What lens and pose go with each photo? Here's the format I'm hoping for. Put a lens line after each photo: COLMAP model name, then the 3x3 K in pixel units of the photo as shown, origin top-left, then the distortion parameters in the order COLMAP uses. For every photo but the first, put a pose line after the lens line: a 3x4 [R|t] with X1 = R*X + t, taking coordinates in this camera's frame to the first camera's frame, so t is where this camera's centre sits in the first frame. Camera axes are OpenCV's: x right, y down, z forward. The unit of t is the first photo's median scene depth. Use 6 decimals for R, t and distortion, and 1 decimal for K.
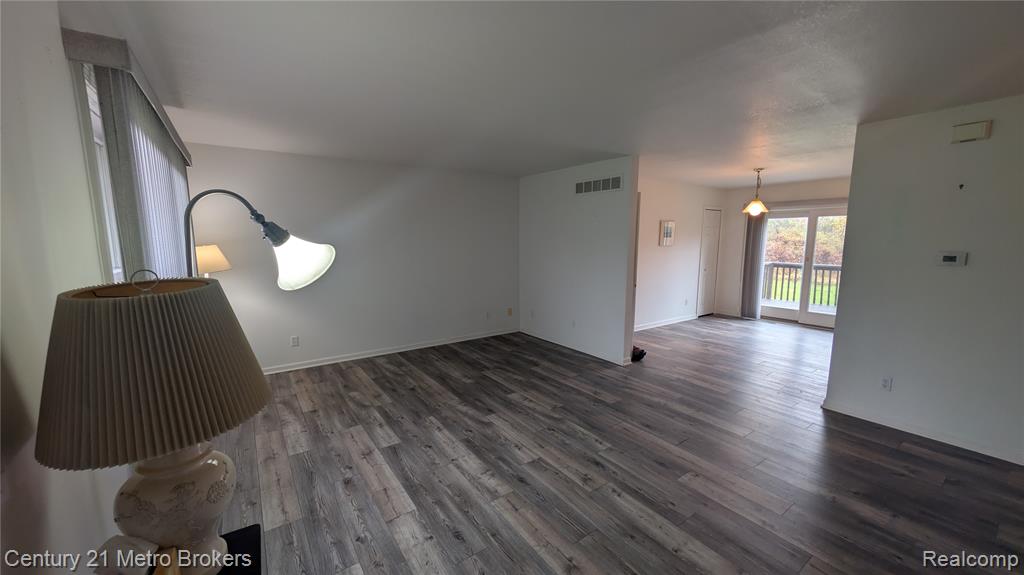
lens RADIAL K [[385.9, 0, 512.0], [0, 385.9, 287.5], [0, 0, 1]] dist [-0.000460, -0.000031]
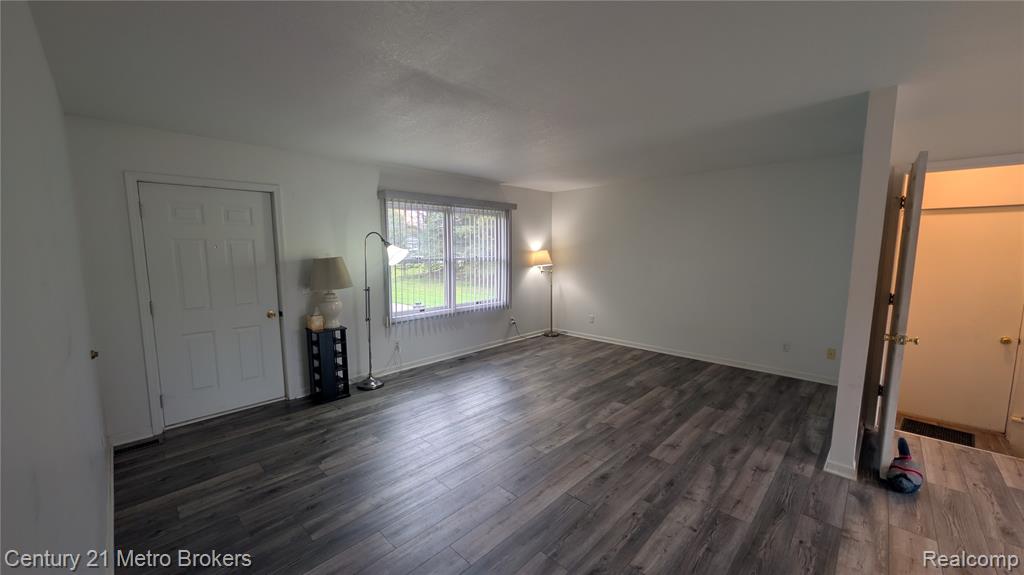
lens RADIAL K [[385.9, 0, 512.0], [0, 385.9, 287.5], [0, 0, 1]] dist [-0.000460, -0.000031]
pose [[0.187667, 0.102869, -0.976831, 0.792041], [-0.120588, 0.989391, 0.081025, -0.057080], [0.974802, 0.102588, 0.198081, 0.455280]]
